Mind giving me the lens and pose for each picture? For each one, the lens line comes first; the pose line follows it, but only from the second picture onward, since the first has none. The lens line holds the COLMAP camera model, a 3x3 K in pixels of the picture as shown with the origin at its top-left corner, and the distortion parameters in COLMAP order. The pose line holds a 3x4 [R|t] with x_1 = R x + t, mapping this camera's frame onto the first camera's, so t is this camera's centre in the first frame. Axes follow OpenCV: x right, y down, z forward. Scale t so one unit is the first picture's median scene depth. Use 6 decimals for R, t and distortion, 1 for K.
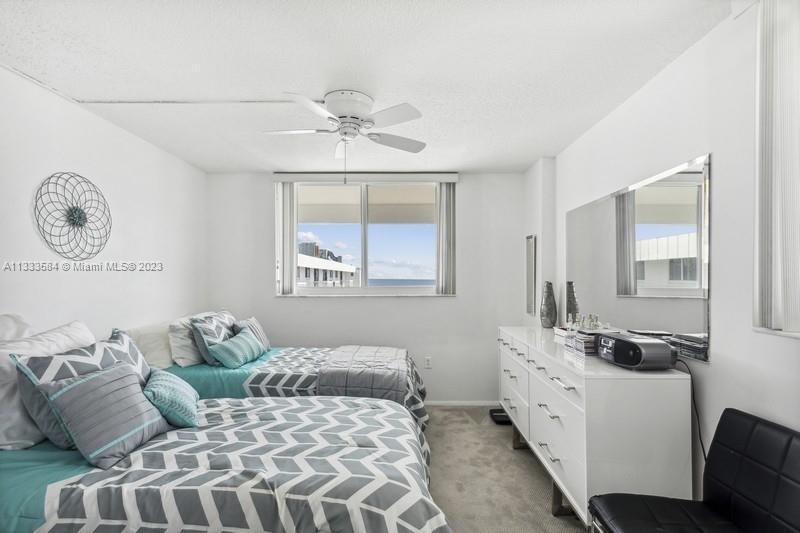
lens RADIAL K [[390.0, 0, 401.7], [0, 390.0, 273.4], [0, 0, 1]] dist [0.002030, 0.000016]
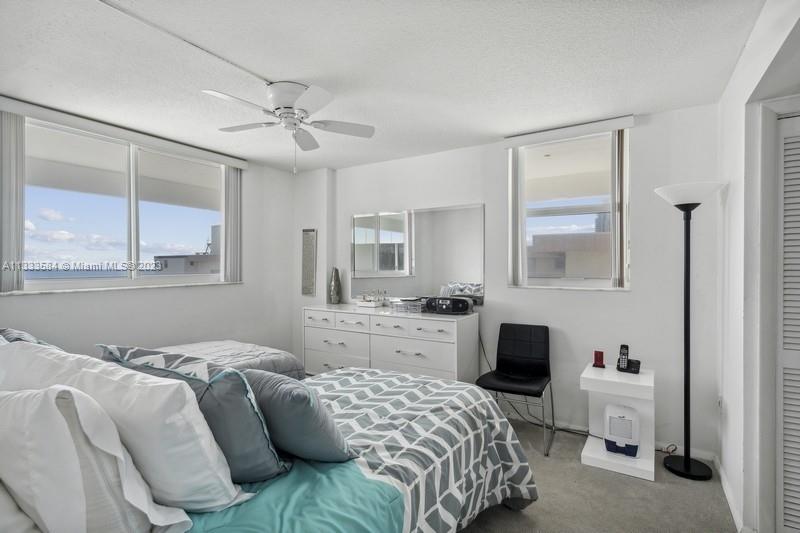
lens RADIAL K [[390.0, 0, 401.9], [0, 390.0, 264.4], [0, 0, 1]] dist [0.002030, 0.000016]
pose [[0.520446, -0.001599, 0.853893, -0.966675], [-0.008790, 0.999935, 0.007230, -0.000111], [-0.853850, -0.011269, 0.520398, 0.242763]]
